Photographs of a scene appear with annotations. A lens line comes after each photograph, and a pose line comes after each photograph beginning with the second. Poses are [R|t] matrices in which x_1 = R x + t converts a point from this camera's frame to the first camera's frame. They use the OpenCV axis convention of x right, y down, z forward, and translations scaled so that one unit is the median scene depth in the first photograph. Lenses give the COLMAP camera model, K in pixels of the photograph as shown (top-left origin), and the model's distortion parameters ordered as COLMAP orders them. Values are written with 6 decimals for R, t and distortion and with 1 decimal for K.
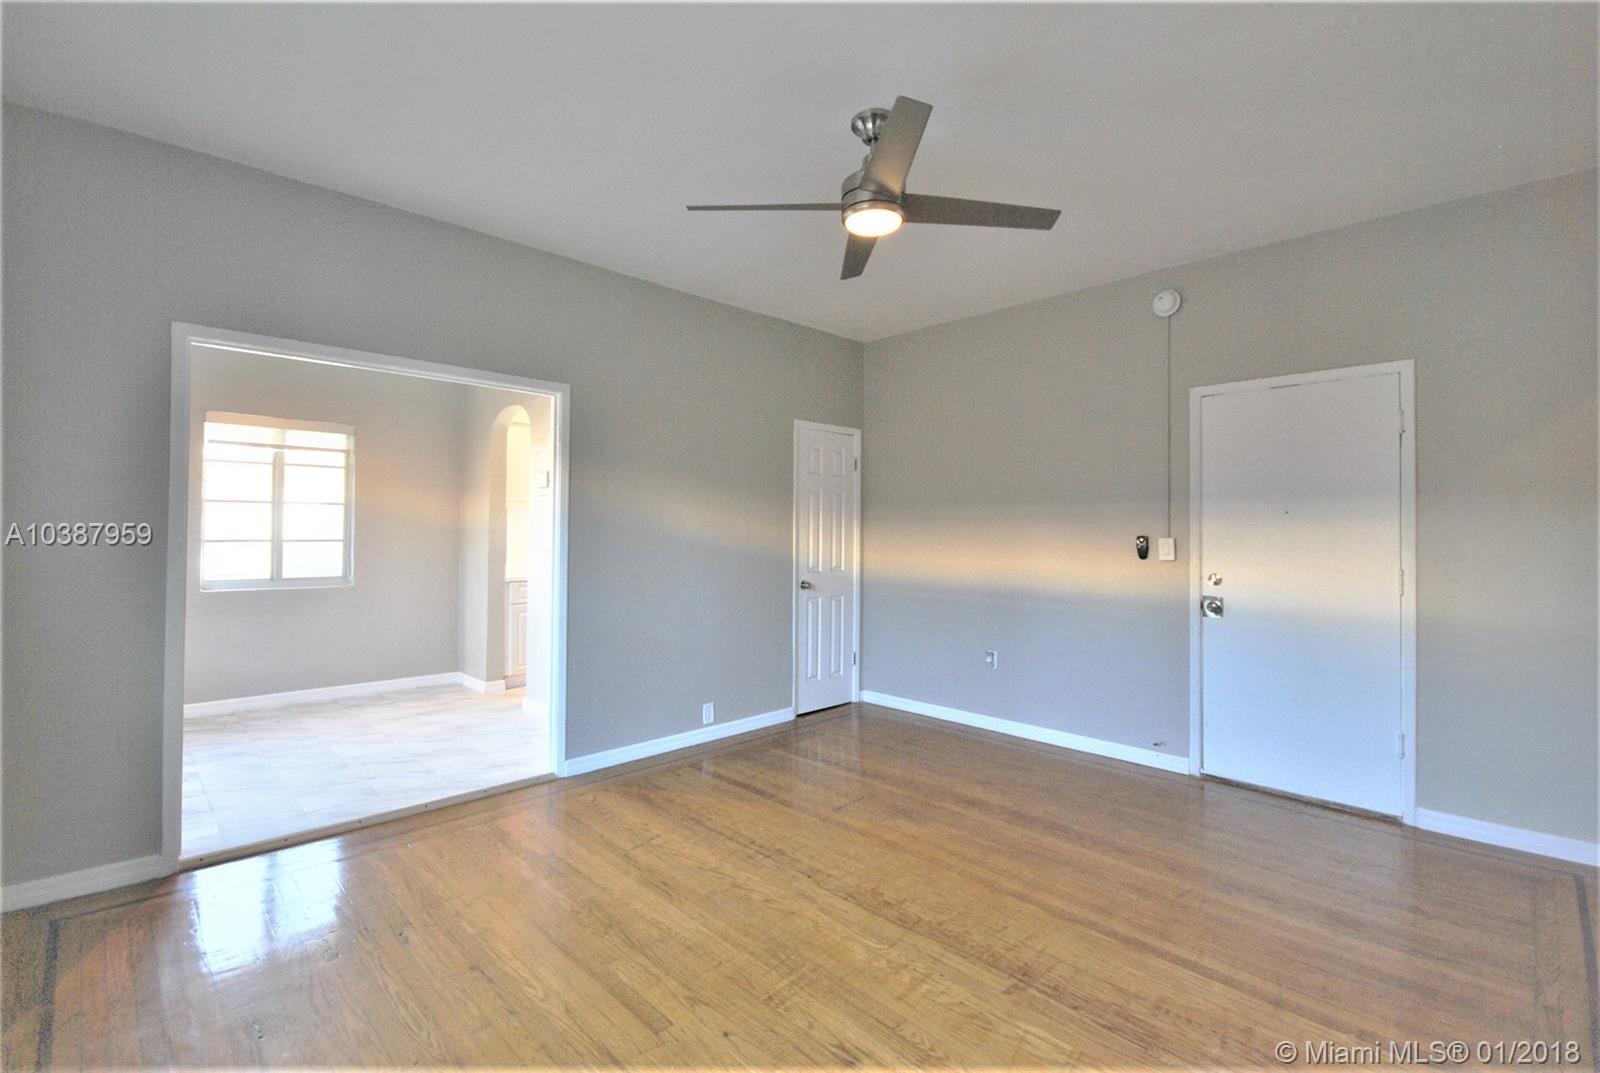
lens RADIAL K [[712.9, 0, 785.6], [0, 712.9, 522.9], [0, 0, 1]] dist [-0.000986, -0.000008]
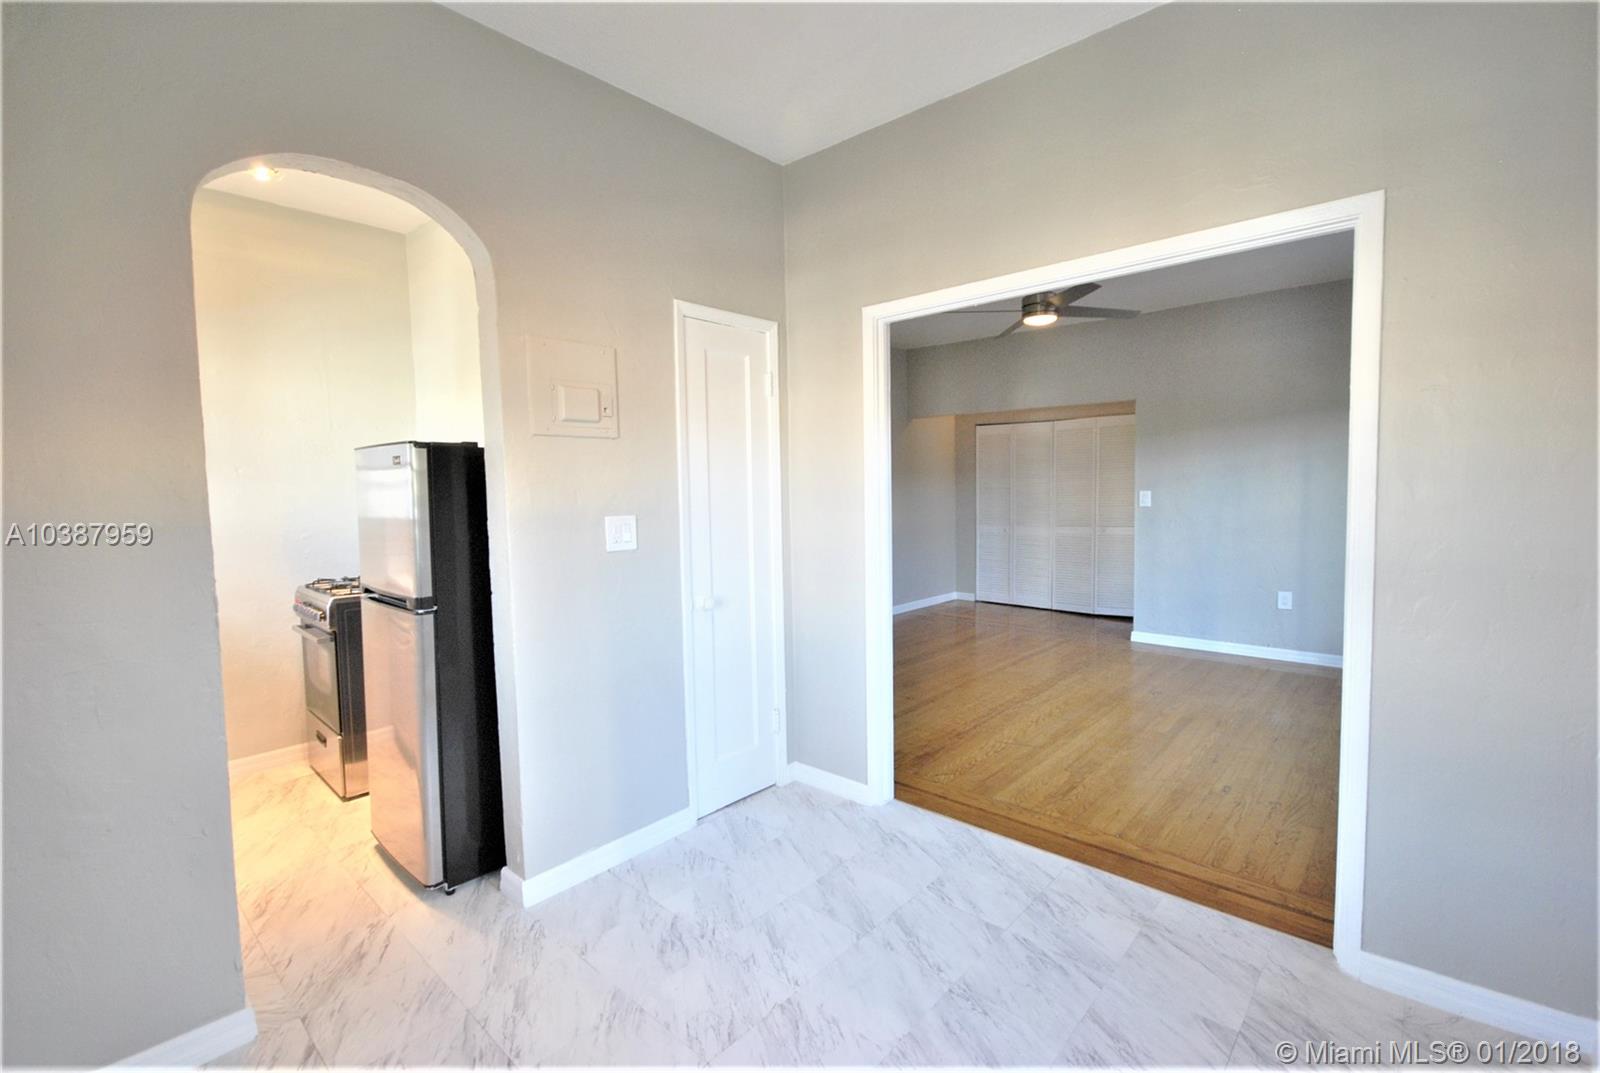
lens RADIAL K [[705.2, 0, 797.0], [0, 705.2, 529.9], [0, 0, 1]] dist [0.000043, -0.000135]
pose [[-0.071972, -0.066729, 0.995172, -1.044737], [0.002850, 0.997742, 0.067107, -0.008602], [-0.997403, 0.007667, -0.071619, 1.112196]]
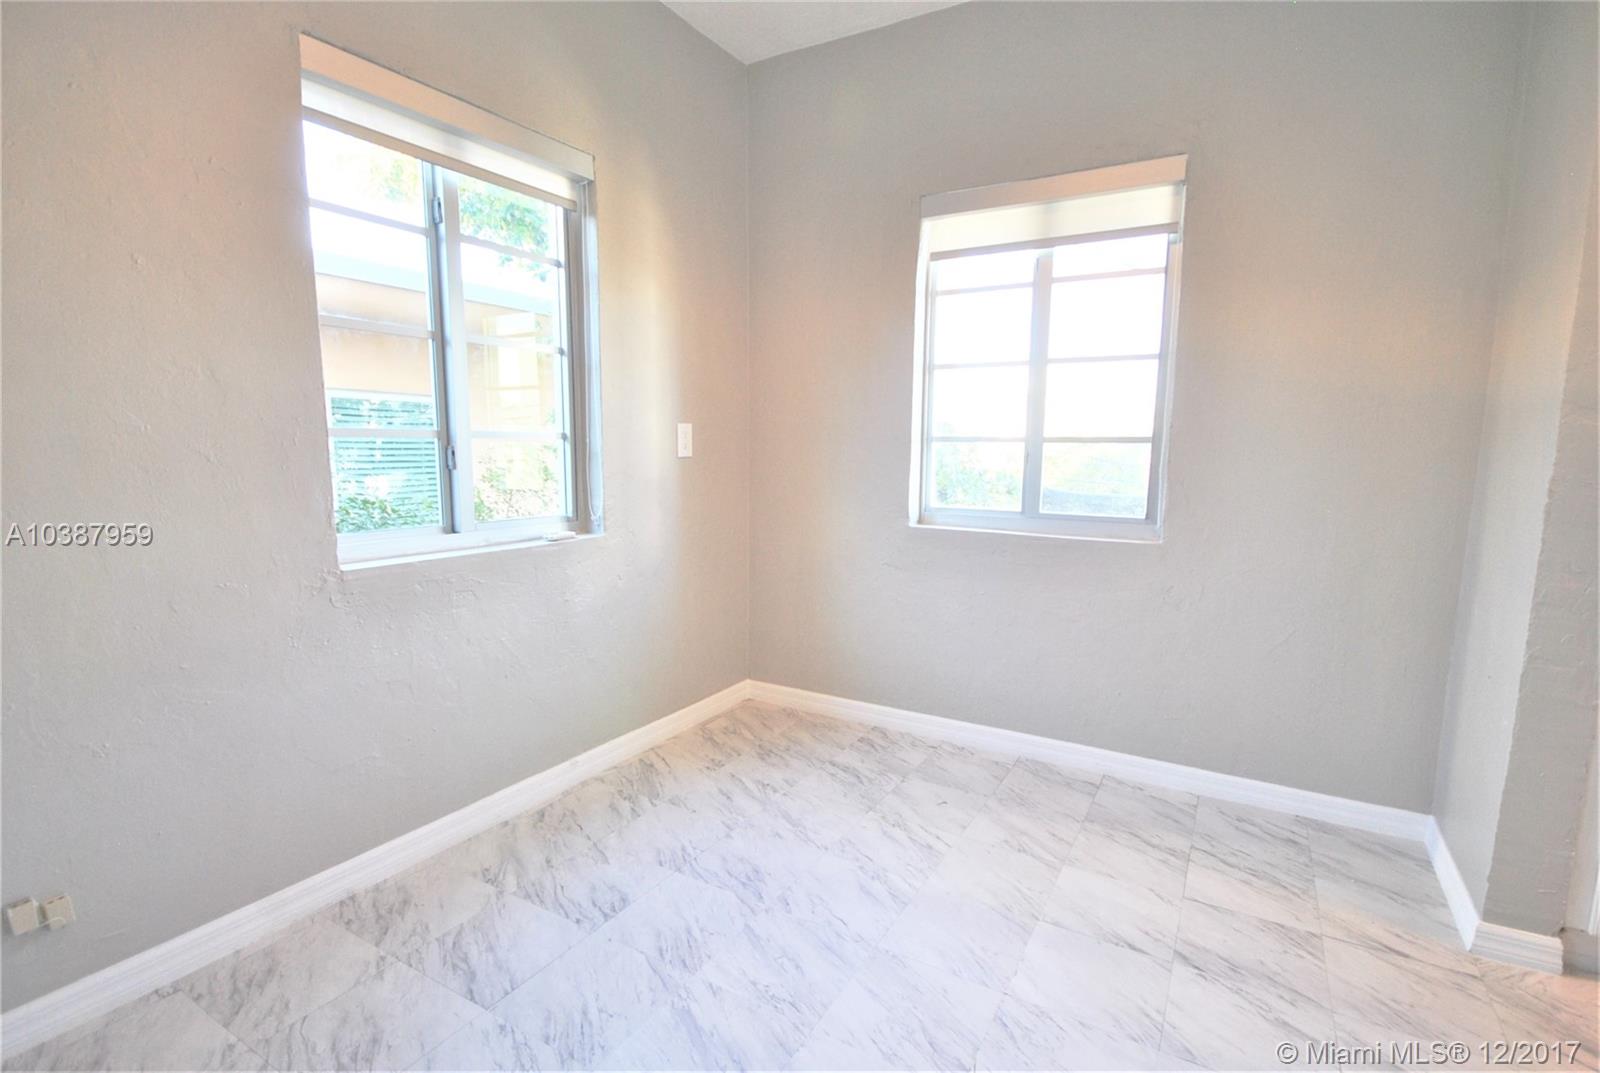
lens RADIAL K [[760.6, 0, 802.7], [0, 760.6, 552.7], [0, 0, 1]] dist [0.000529, -0.000747]
pose [[0.276011, 0.131718, -0.952086, -0.312674], [0.006948, 0.990266, 0.139014, 0.038656], [0.961129, -0.044984, 0.272410, 0.929021]]
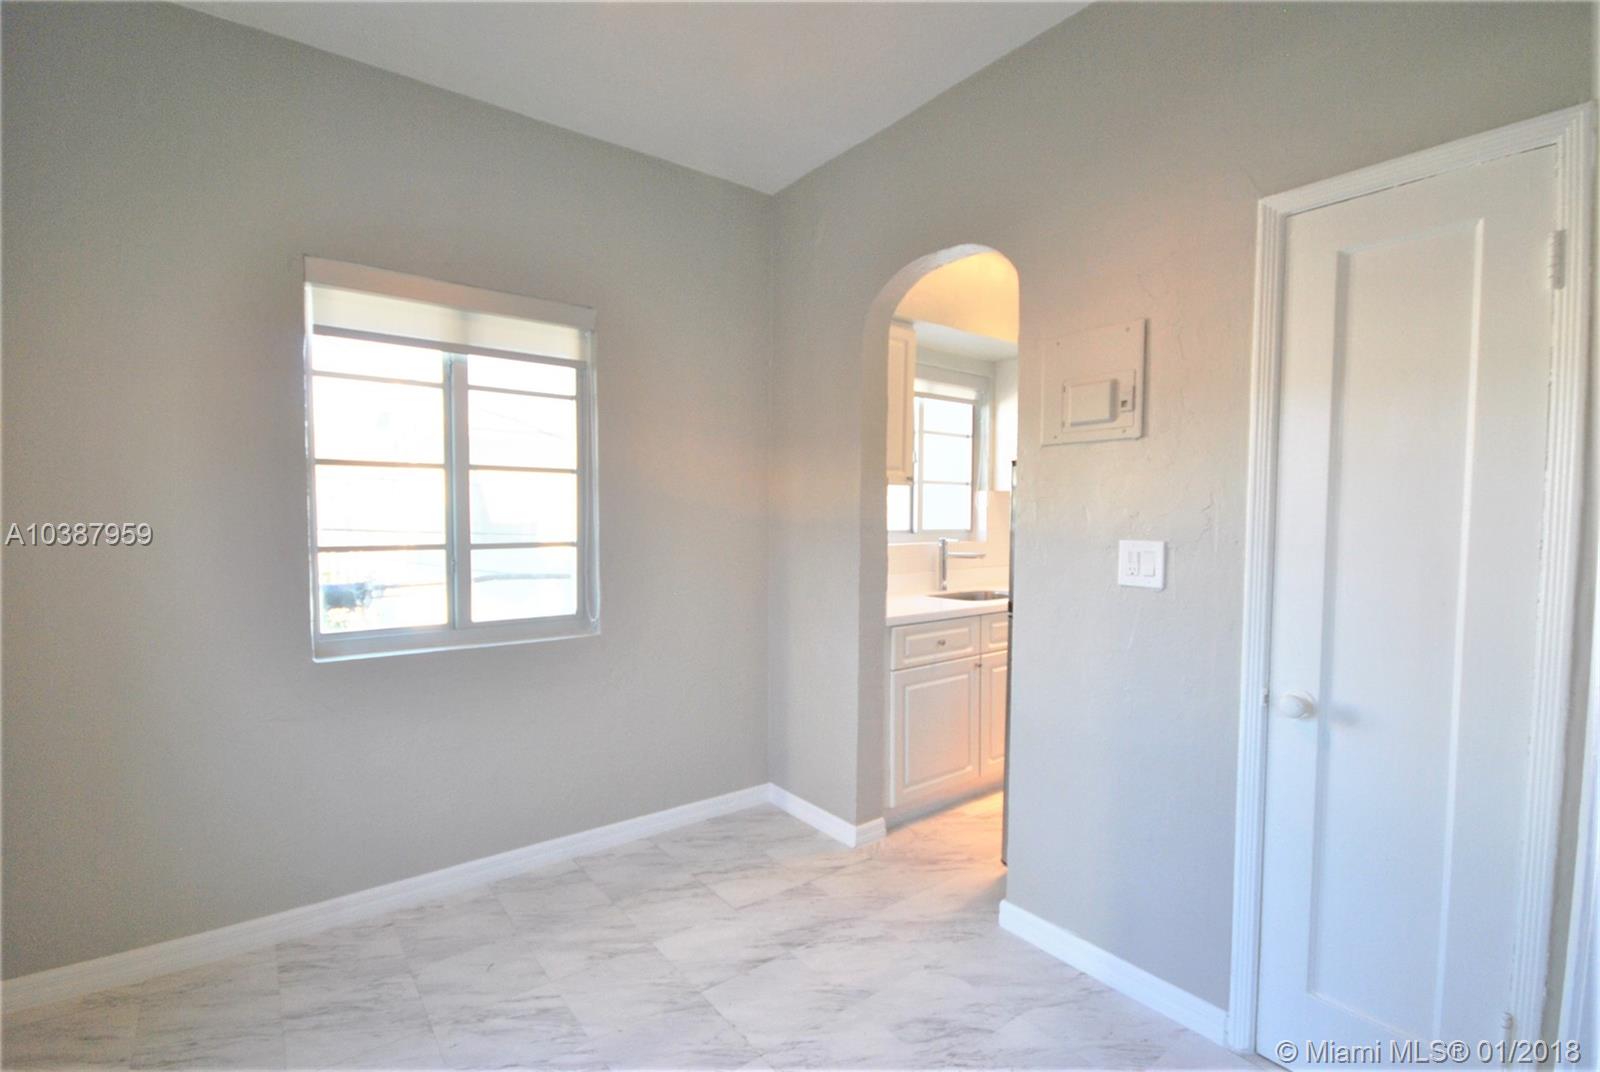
lens RADIAL K [[724.3, 0, 825.8], [0, 724.3, 550.4], [0, 0, 1]] dist [-0.003180, -0.000793]
pose [[0.996249, 0.004418, -0.086426, -0.568386], [0.000913, 0.998103, 0.061553, -0.002650], [0.086534, -0.061401, 0.994355, 0.717037]]
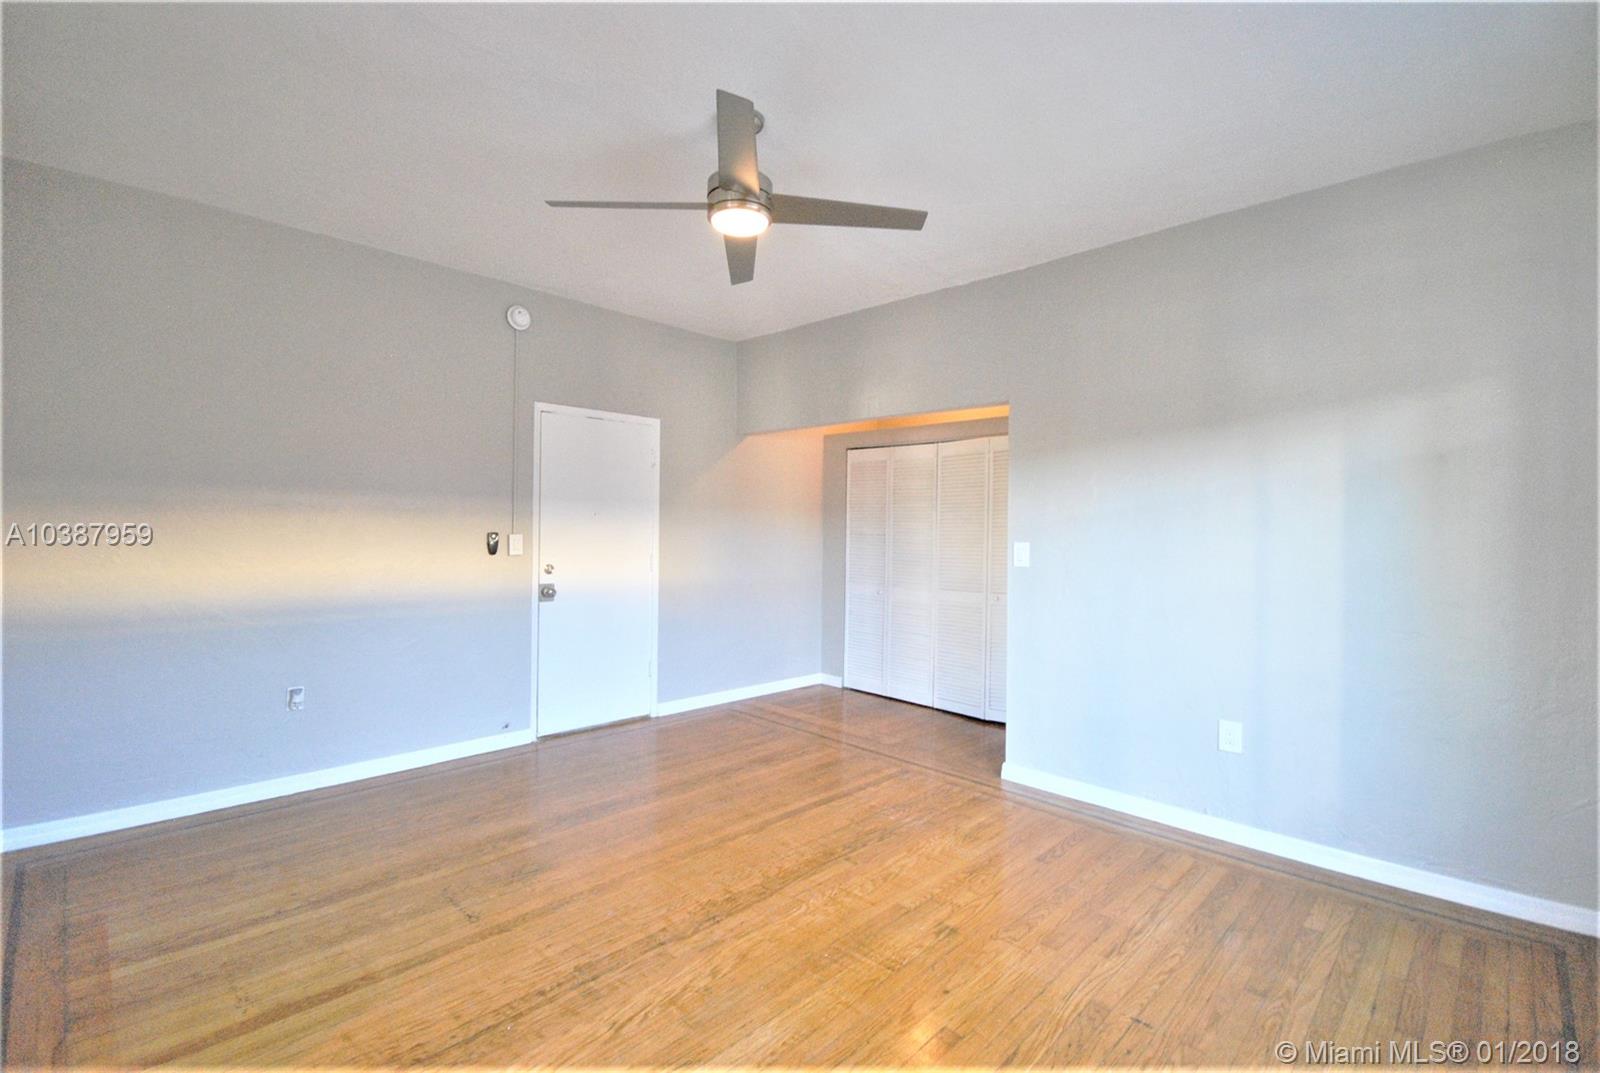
lens RADIAL K [[705.2, 0, 797.0], [0, 705.2, 529.9], [0, 0, 1]] dist [0.000043, -0.000135]
pose [[-0.031037, -0.003737, 0.999511, -0.547686], [-0.027282, 0.999624, 0.002890, 0.000065], [-0.999146, -0.027179, -0.031127, 0.599941]]
